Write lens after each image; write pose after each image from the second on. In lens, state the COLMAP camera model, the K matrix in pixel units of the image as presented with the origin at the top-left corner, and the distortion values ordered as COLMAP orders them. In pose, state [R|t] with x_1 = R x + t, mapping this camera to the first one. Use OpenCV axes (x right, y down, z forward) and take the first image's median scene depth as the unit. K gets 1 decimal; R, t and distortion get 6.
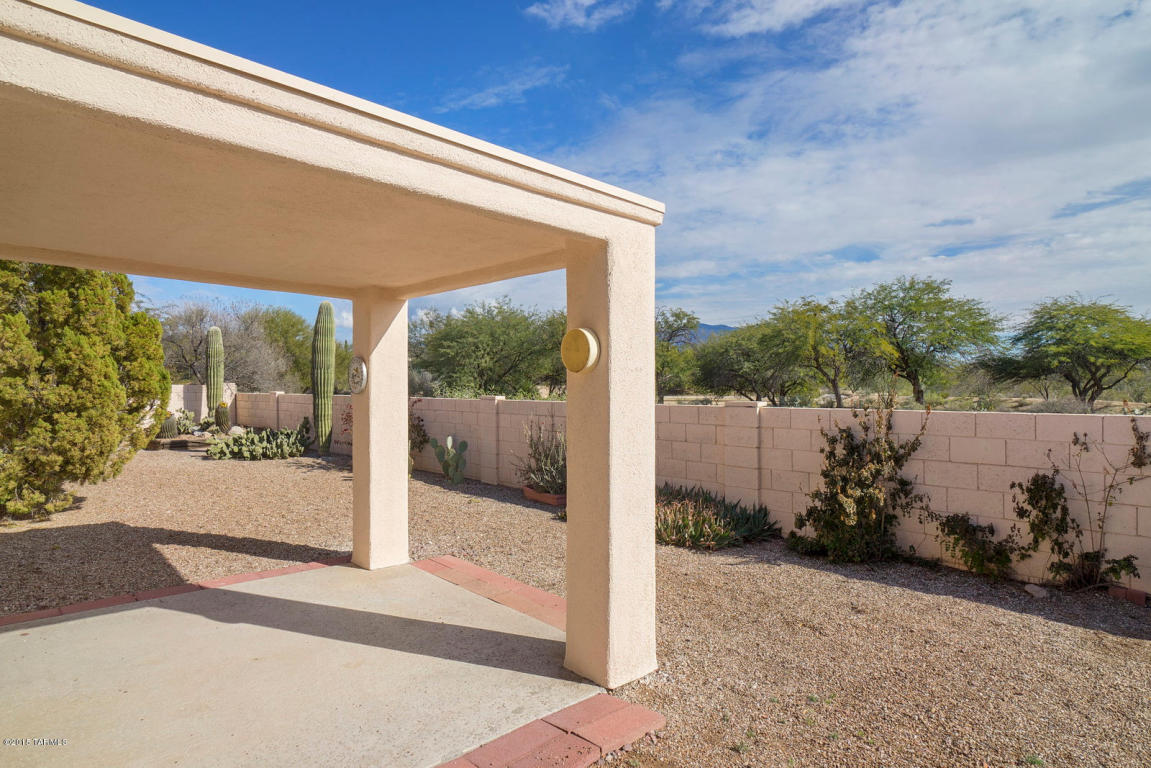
lens RADIAL K [[646.5, 0, 576.4], [0, 646.5, 385.5], [0, 0, 1]] dist [-0.002166, 0.000743]
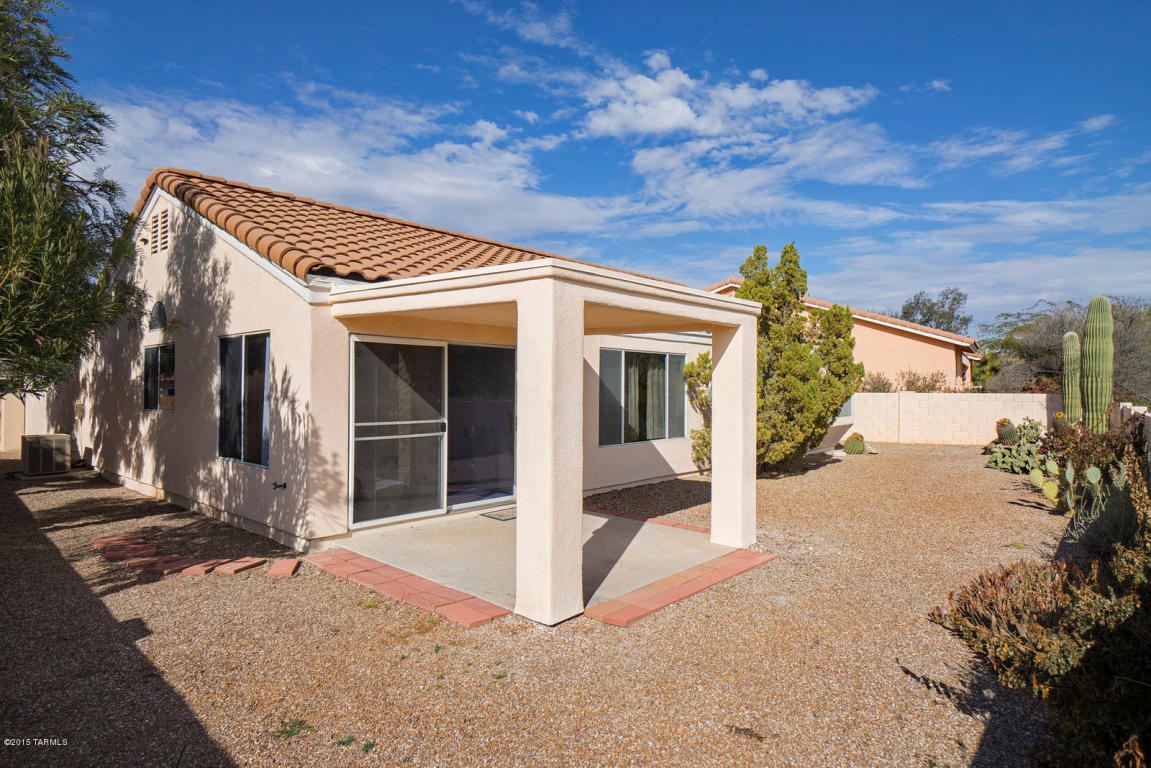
lens RADIAL K [[646.5, 0, 577.3], [0, 646.5, 385.4], [0, 0, 1]] dist [-0.002166, 0.000743]
pose [[0.070001, -0.006671, -0.997525, 0.875148], [-0.003698, 0.999969, -0.006947, -0.013748], [0.997540, 0.004175, 0.069975, 0.606890]]
